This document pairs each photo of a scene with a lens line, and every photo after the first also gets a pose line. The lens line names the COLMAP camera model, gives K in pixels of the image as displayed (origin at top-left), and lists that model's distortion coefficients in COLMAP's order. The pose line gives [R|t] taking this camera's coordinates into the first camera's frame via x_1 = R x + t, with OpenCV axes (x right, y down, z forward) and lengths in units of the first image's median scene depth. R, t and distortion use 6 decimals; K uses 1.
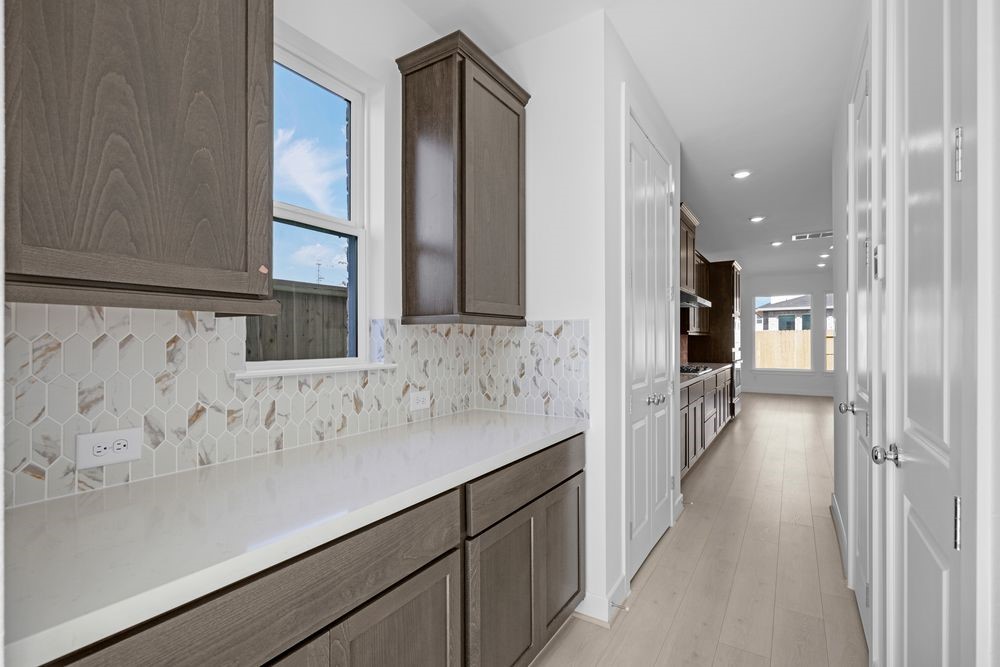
lens RADIAL K [[461.6, 0, 500.0], [0, 461.6, 338.5], [0, 0, 1]] dist [-0.001296, 0.000299]
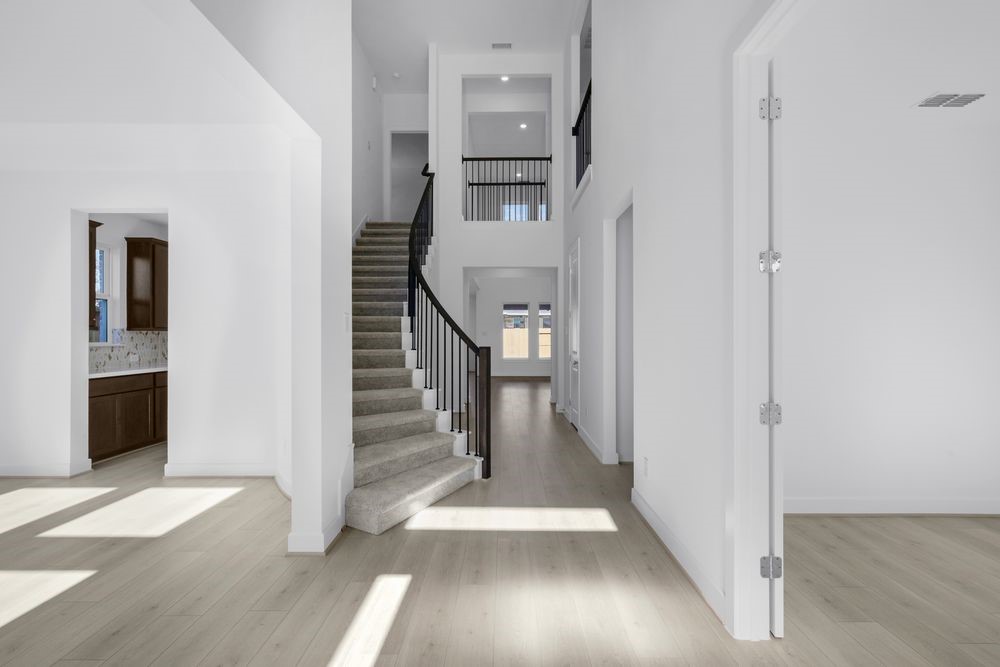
lens RADIAL K [[461.6, 0, 501.5], [0, 461.6, 337.1], [0, 0, 1]] dist [-0.001296, 0.000299]
pose [[0.843733, 0.002693, 0.536757, 0.204849], [-0.004587, 0.999987, 0.002192, -0.007091], [-0.536744, -0.004311, 0.843734, -2.597067]]
